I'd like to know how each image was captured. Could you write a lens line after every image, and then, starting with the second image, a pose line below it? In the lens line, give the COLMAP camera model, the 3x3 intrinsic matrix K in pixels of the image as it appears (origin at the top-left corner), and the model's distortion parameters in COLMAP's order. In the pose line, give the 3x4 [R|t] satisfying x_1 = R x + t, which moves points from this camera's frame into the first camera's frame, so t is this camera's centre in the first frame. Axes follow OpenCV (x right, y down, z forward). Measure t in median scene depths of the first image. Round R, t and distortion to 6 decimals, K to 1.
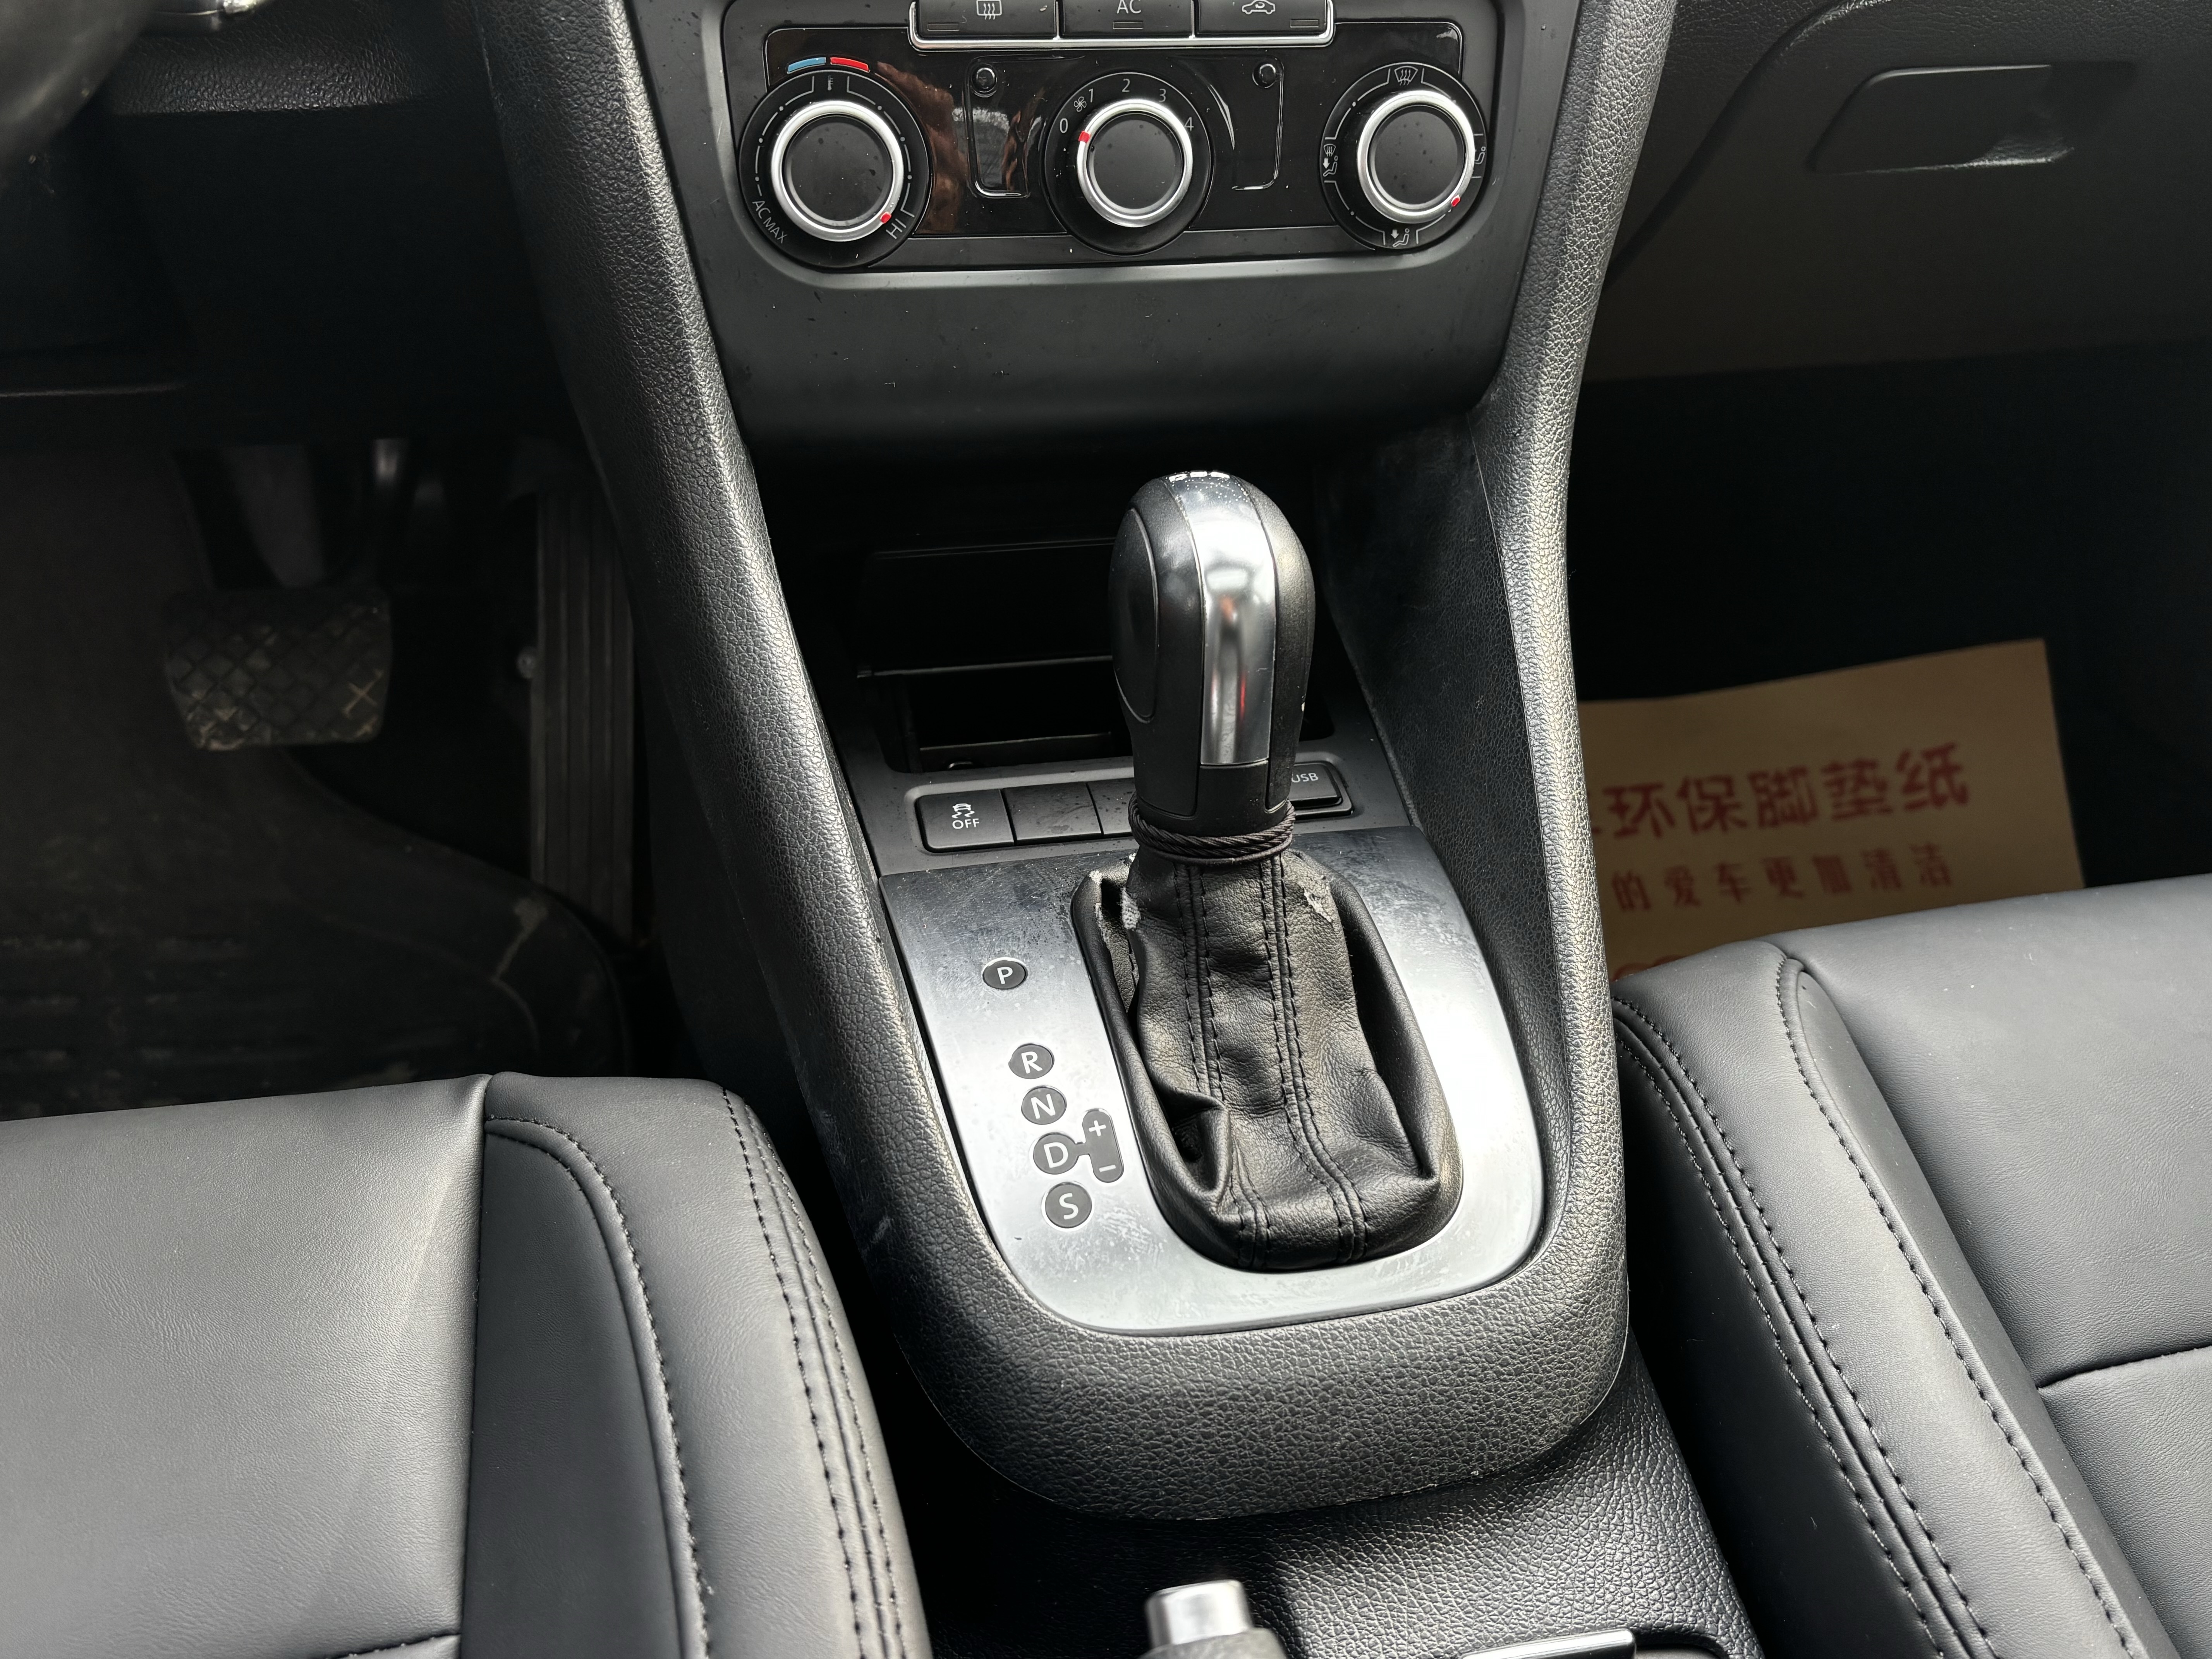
lens RADIAL K [[1911.9, 0, 1106.0], [0, 1911.9, 829.5], [0, 0, 1]] dist [0.026358, -0.000287]
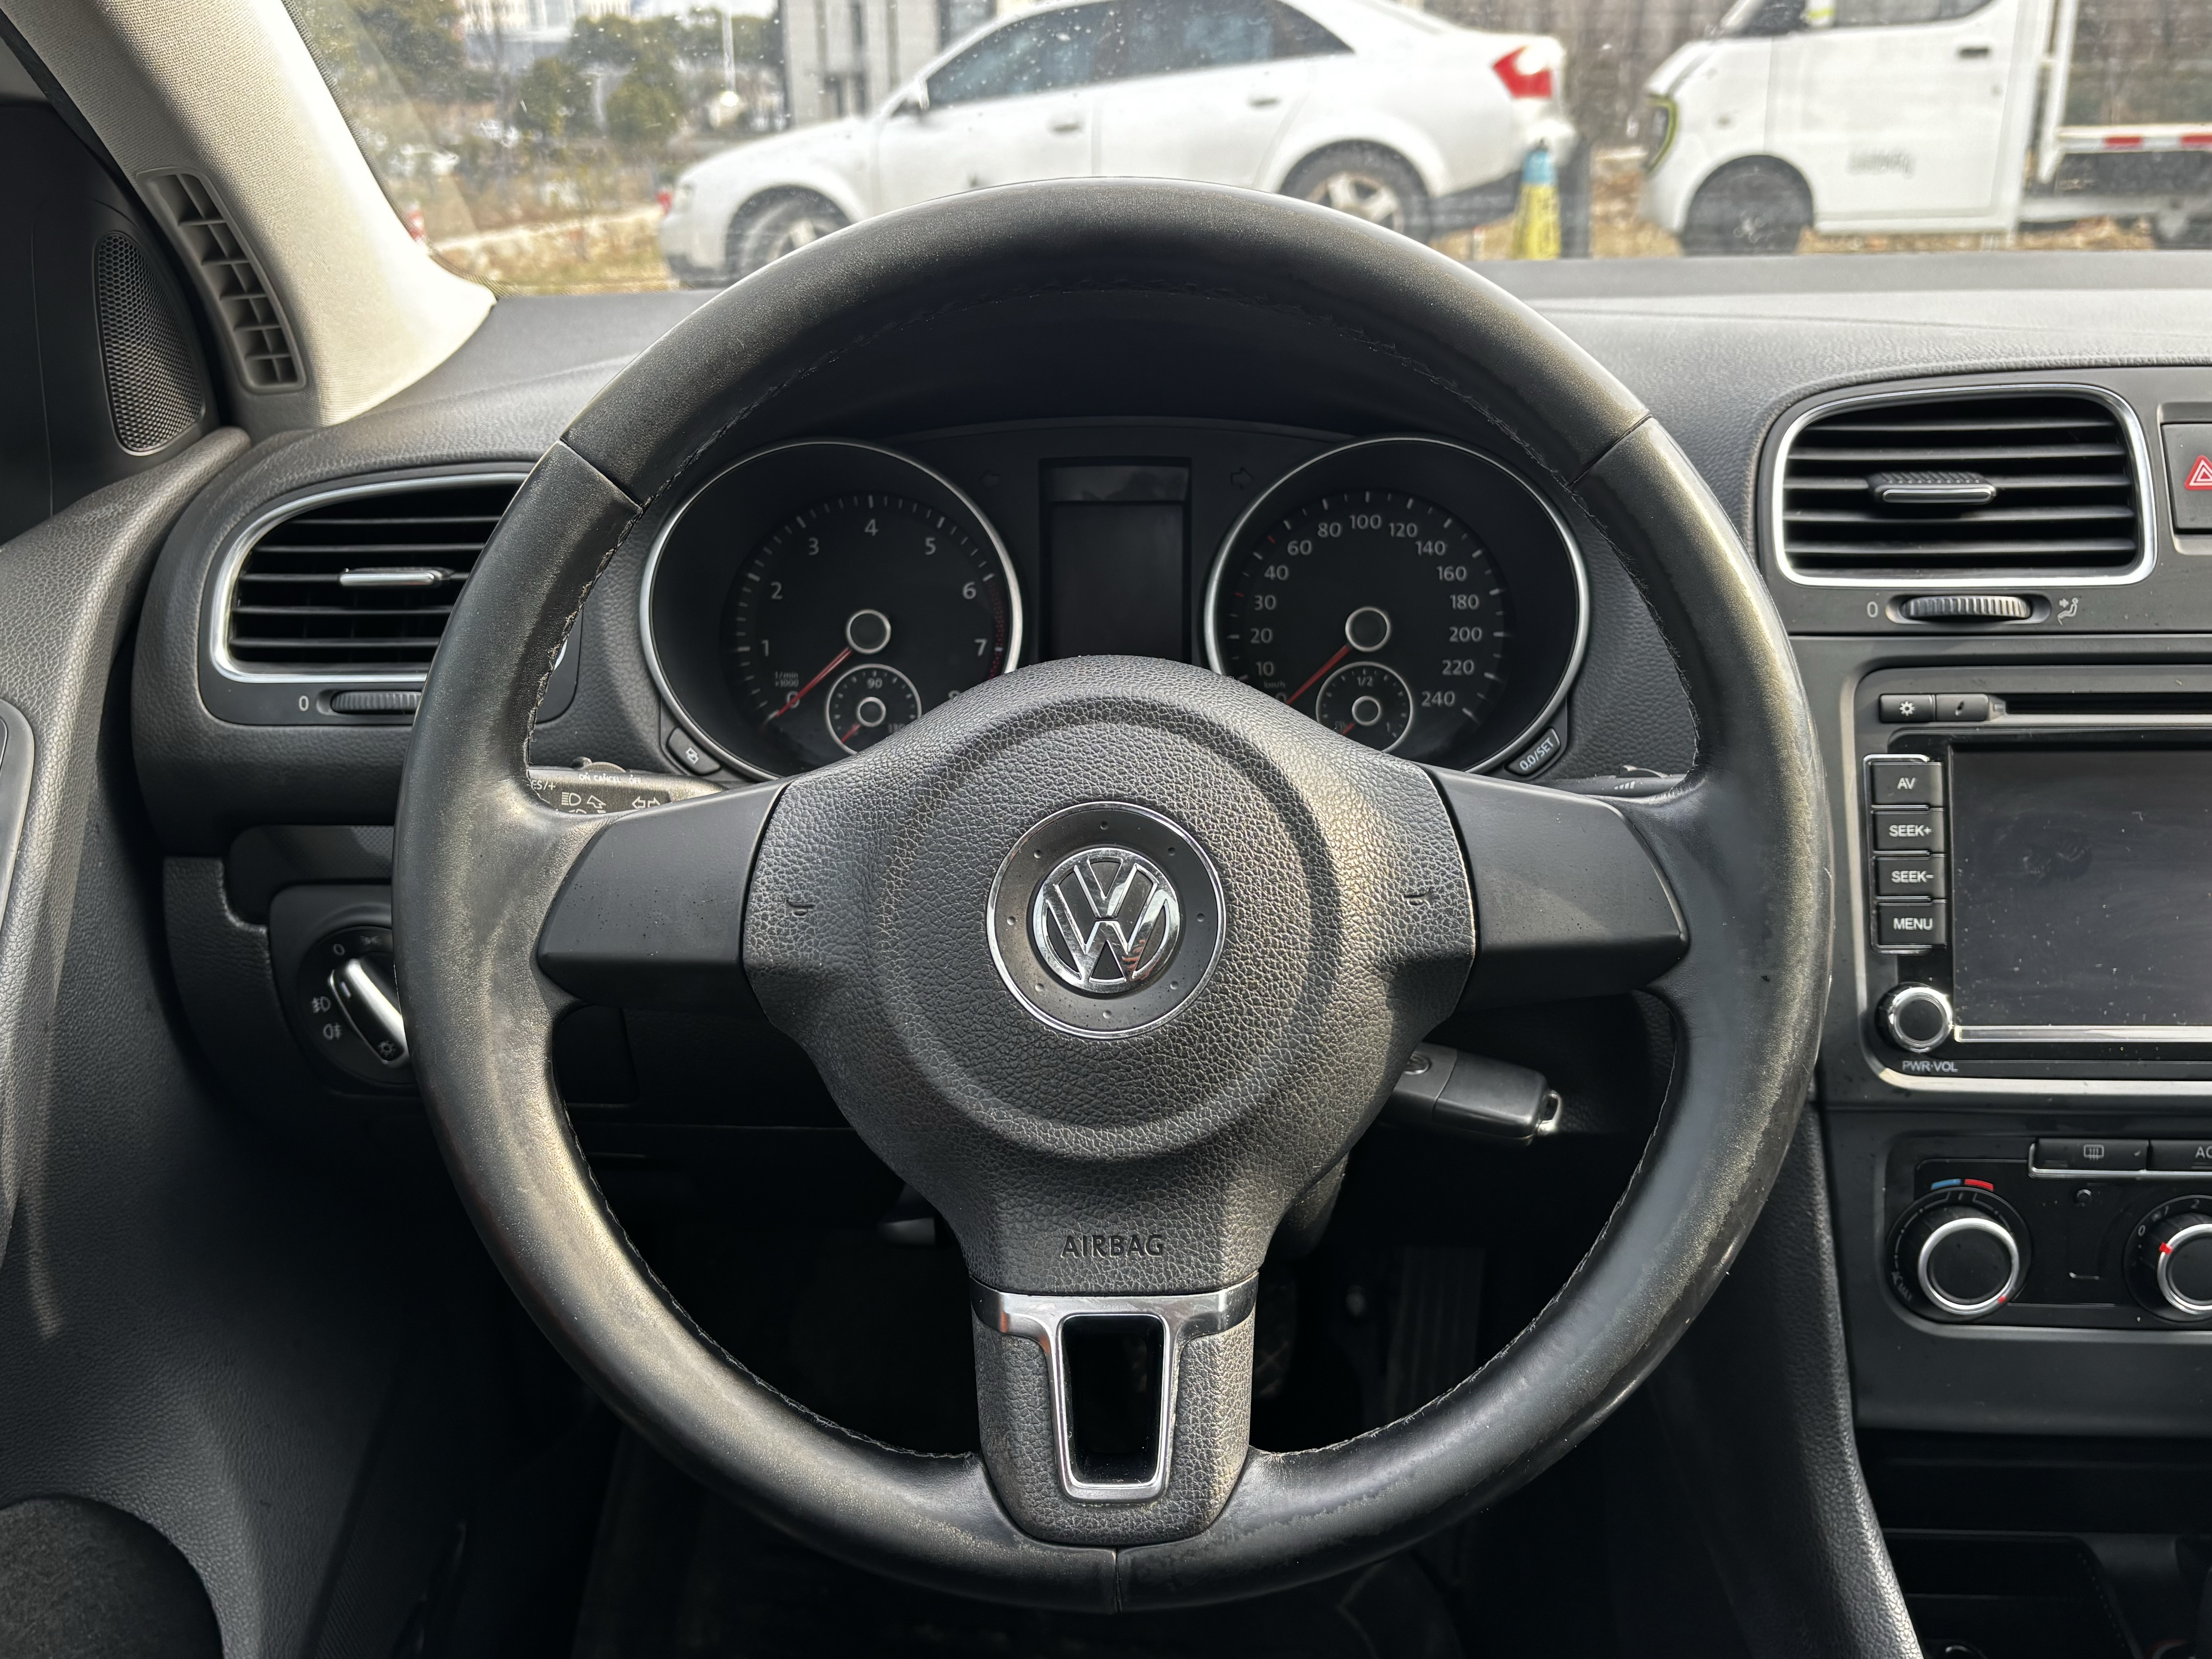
lens RADIAL K [[1919.3, 0, 1115.2], [0, 1919.3, 828.2], [0, 0, 1]] dist [0.004329, -0.002963]
pose [[0.968139, 0.048017, -0.245768, -0.378399], [-0.093536, 0.979748, -0.177044, -0.329042], [0.232290, 0.194391, 0.953023, -0.445810]]
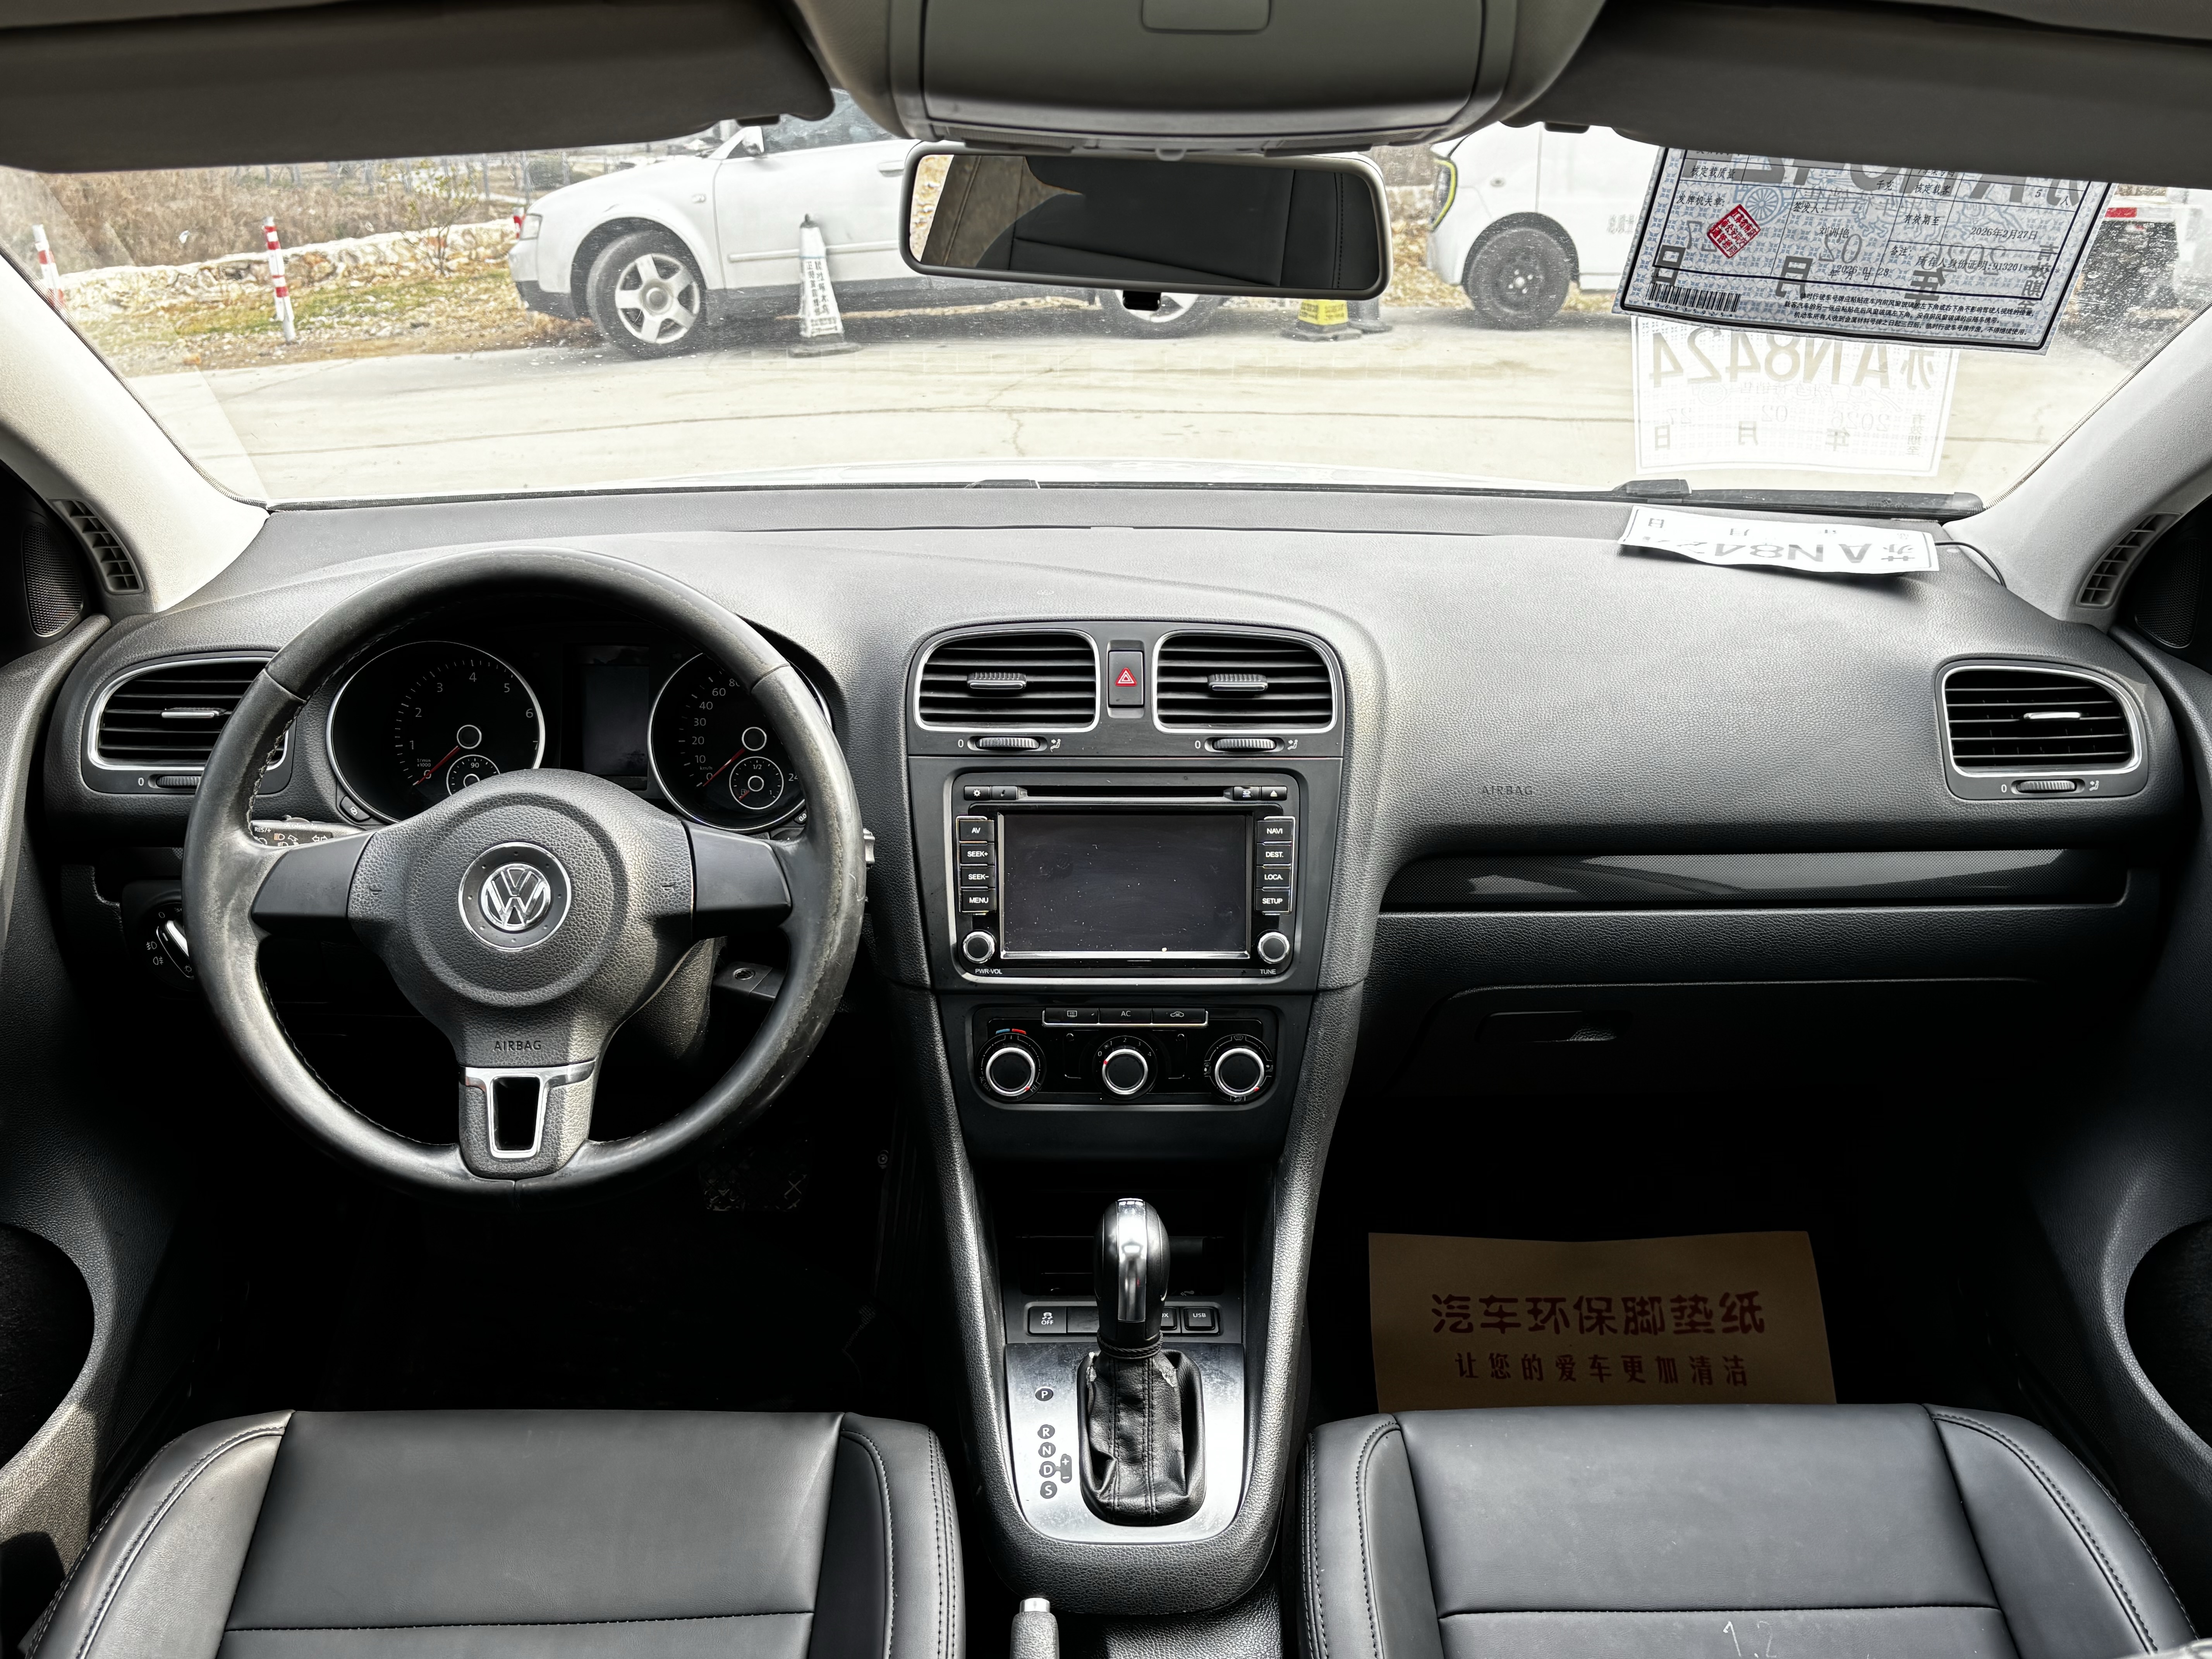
lens RADIAL K [[1885.7, 0, 1098.5], [0, 1885.7, 841.9], [0, 0, 1]] dist [0.014224, 0.013156]
pose [[0.980531, 0.055186, -0.188452, 0.428708], [-0.088353, 0.981054, -0.172414, -0.207591], [0.175367, 0.185707, 0.966829, -1.464156]]
